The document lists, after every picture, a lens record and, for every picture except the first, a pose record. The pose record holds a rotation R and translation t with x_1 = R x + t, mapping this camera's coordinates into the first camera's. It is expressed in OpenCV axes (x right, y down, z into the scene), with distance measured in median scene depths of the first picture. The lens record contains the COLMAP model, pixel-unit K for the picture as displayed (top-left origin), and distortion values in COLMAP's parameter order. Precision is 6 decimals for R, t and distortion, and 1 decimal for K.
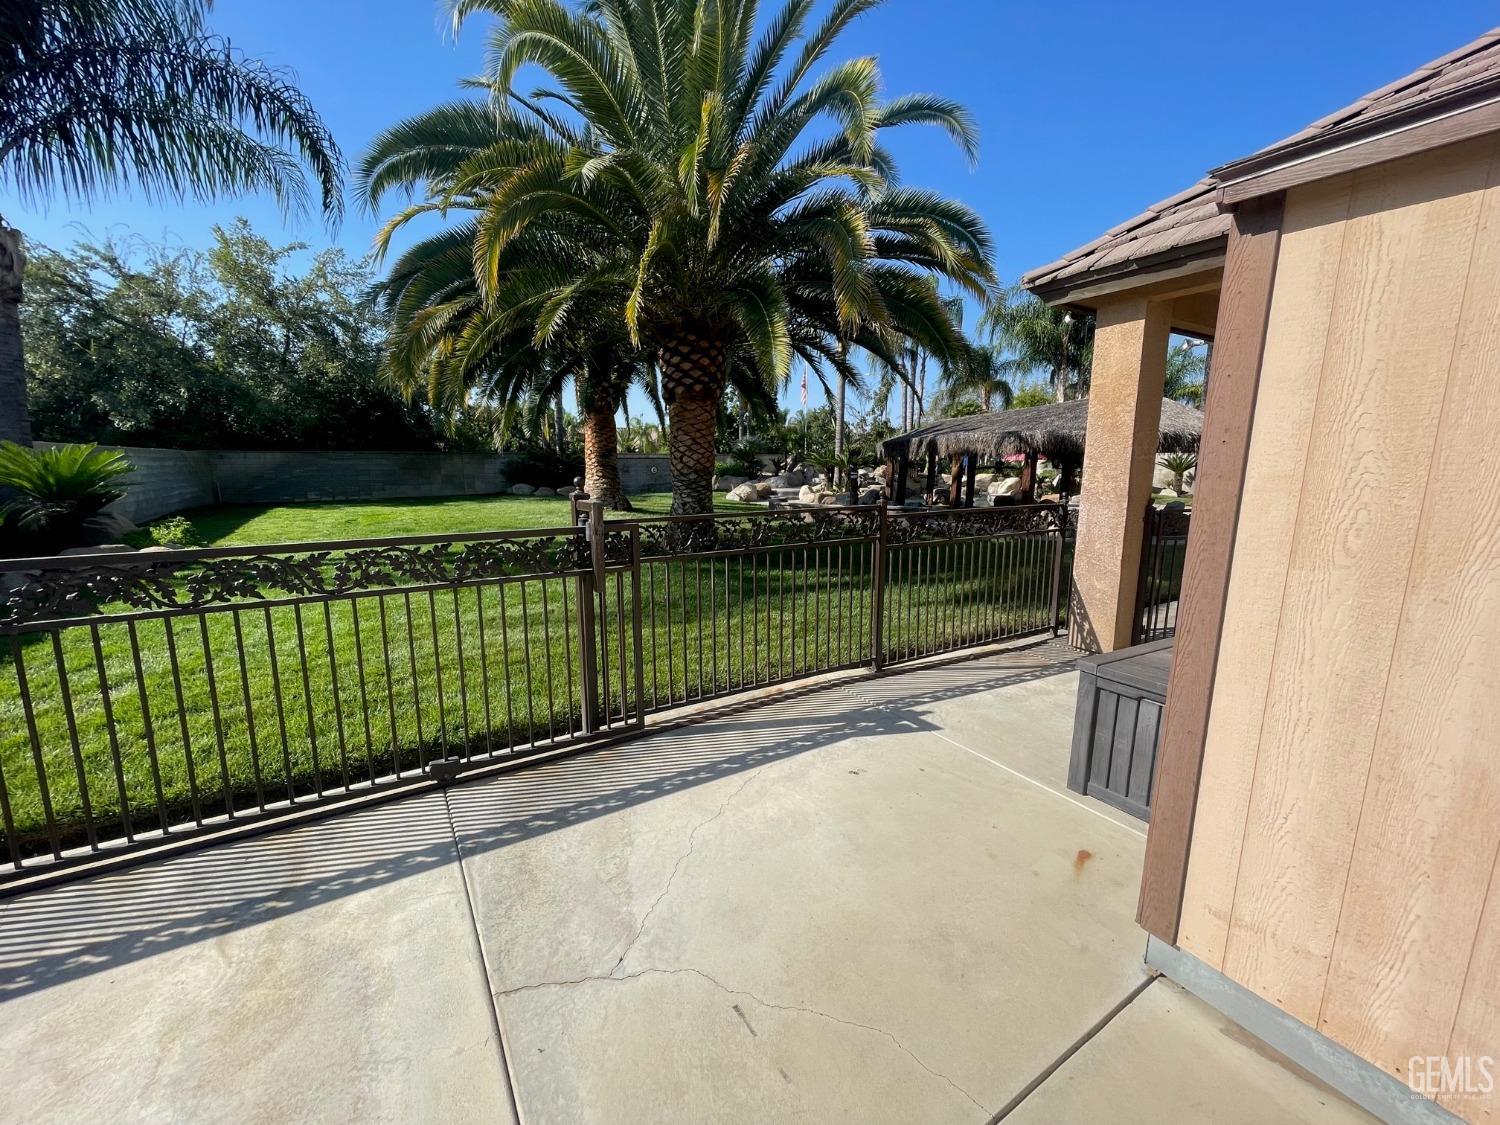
lens RADIAL K [[599.7, 0, 750.0], [0, 599.7, 562.5], [0, 0, 1]] dist [0.001451, 0.000349]
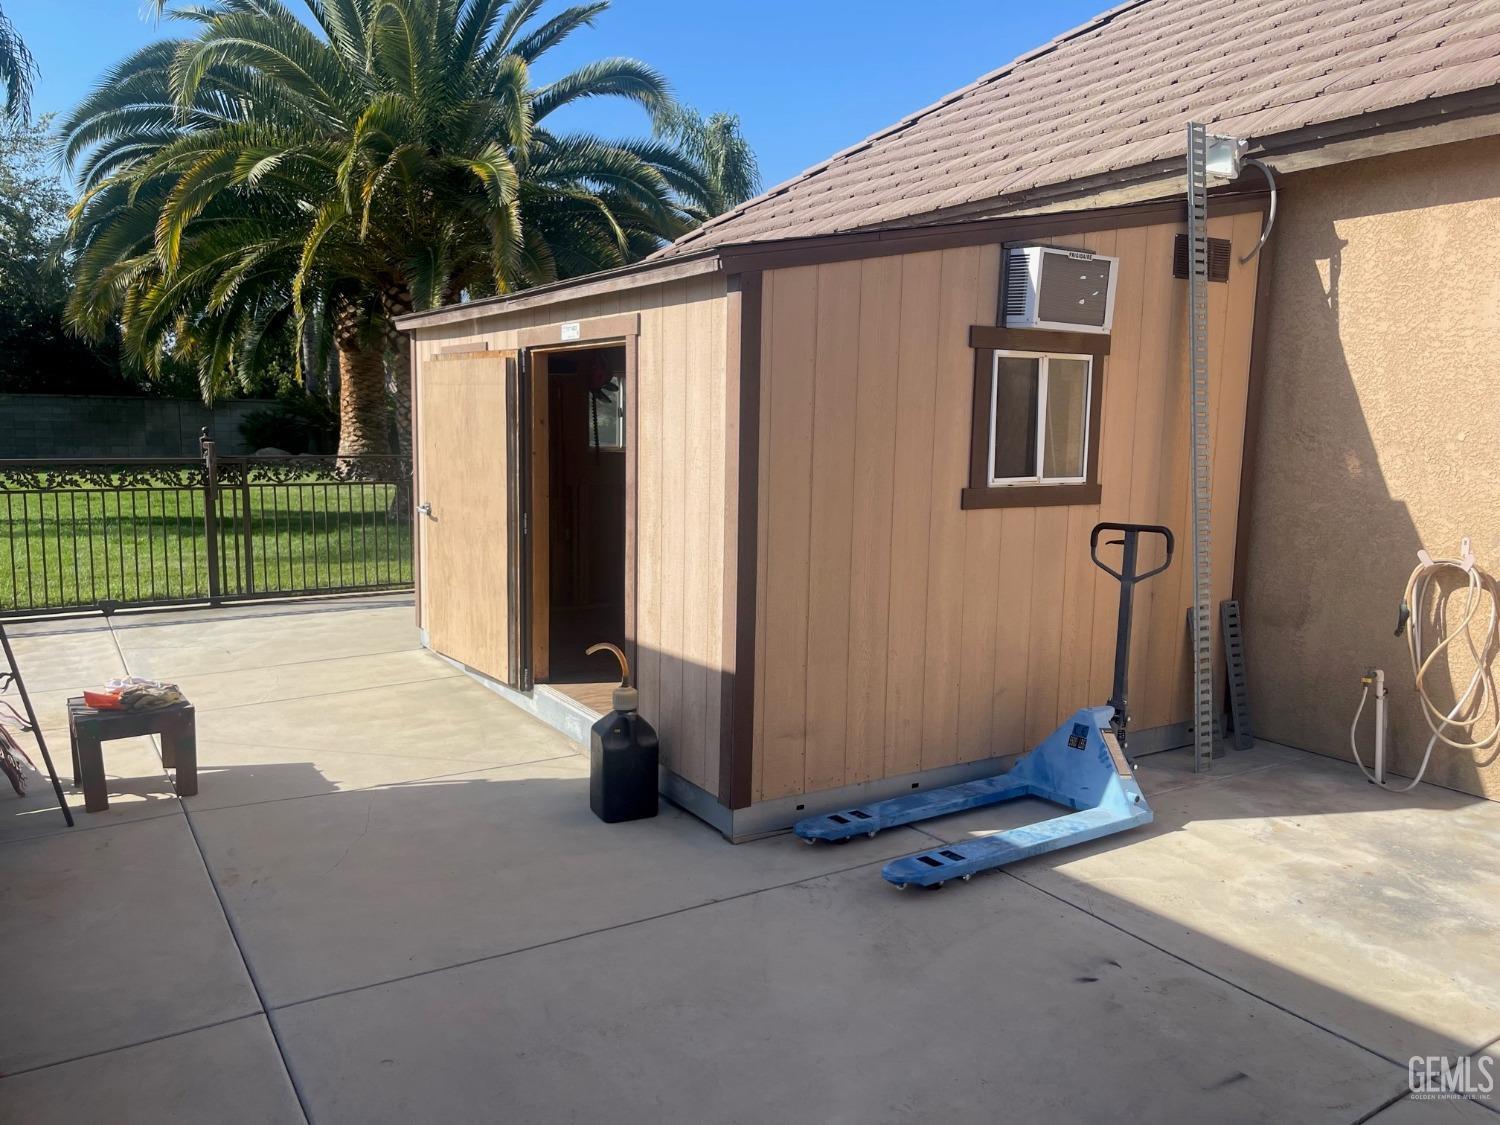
lens RADIAL K [[1089.0, 0, 750.0], [0, 1089.0, 562.5], [0, 0, 1]] dist [0.056922, -0.077459]
pose [[0.999593, 0.015446, 0.023997, 0.506620], [-0.014499, 0.999127, -0.039172, 0.143211], [-0.024581, 0.038808, 0.998944, -0.885481]]
